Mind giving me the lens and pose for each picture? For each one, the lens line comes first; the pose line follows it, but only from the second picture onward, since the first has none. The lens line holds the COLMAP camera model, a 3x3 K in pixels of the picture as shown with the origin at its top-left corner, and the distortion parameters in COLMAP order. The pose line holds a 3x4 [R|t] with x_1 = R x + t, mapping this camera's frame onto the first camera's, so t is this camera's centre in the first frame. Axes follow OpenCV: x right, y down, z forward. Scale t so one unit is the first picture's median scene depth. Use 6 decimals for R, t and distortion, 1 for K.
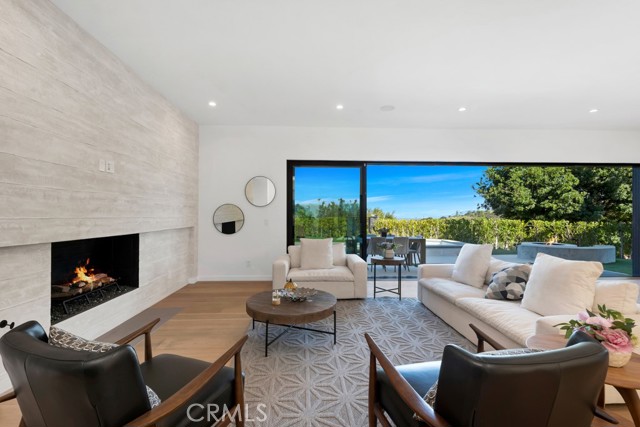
lens RADIAL K [[292.8, 0, 320.0], [0, 292.8, 214.5], [0, 0, 1]] dist [0.003275, 0.000409]
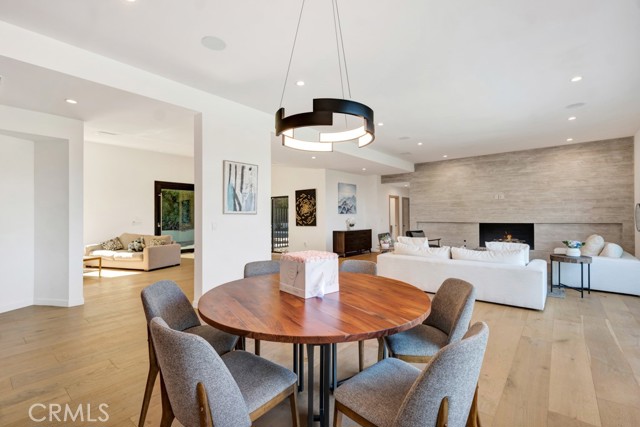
lens RADIAL K [[292.8, 0, 320.0], [0, 292.8, 214.5], [0, 0, 1]] dist [0.003275, 0.000409]
pose [[-0.670728, -0.004656, -0.741688, 2.311545], [0.007068, 0.999895, -0.012669, 0.020160], [0.741669, -0.013739, -0.670625, 1.529461]]
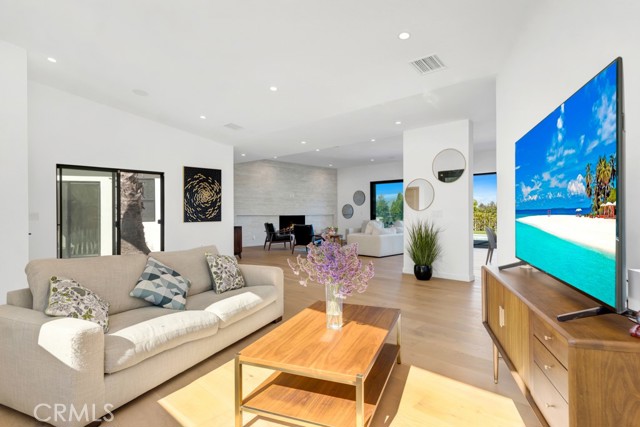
lens RADIAL K [[340.8, 0, 320.0], [0, 340.8, 213.5], [0, 0, 1]] dist [0.000390, 0.000016]
pose [[0.686243, -0.003570, -0.727364, 2.475354], [0.008545, 0.999959, 0.003153, 0.042136], [0.727322, -0.008379, 0.686245, -1.578445]]
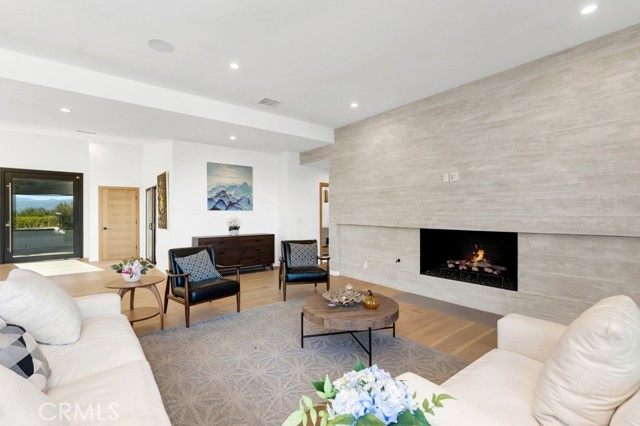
lens RADIAL K [[289.0, 0, 317.2], [0, 289.0, 213.4], [0, 0, 1]] dist [0.000552, -0.000088]
pose [[-0.810566, -0.004239, -0.585632, 0.522029], [-0.000699, 0.999980, -0.006270, 0.010110], [0.585647, -0.004673, -0.810553, 1.652170]]
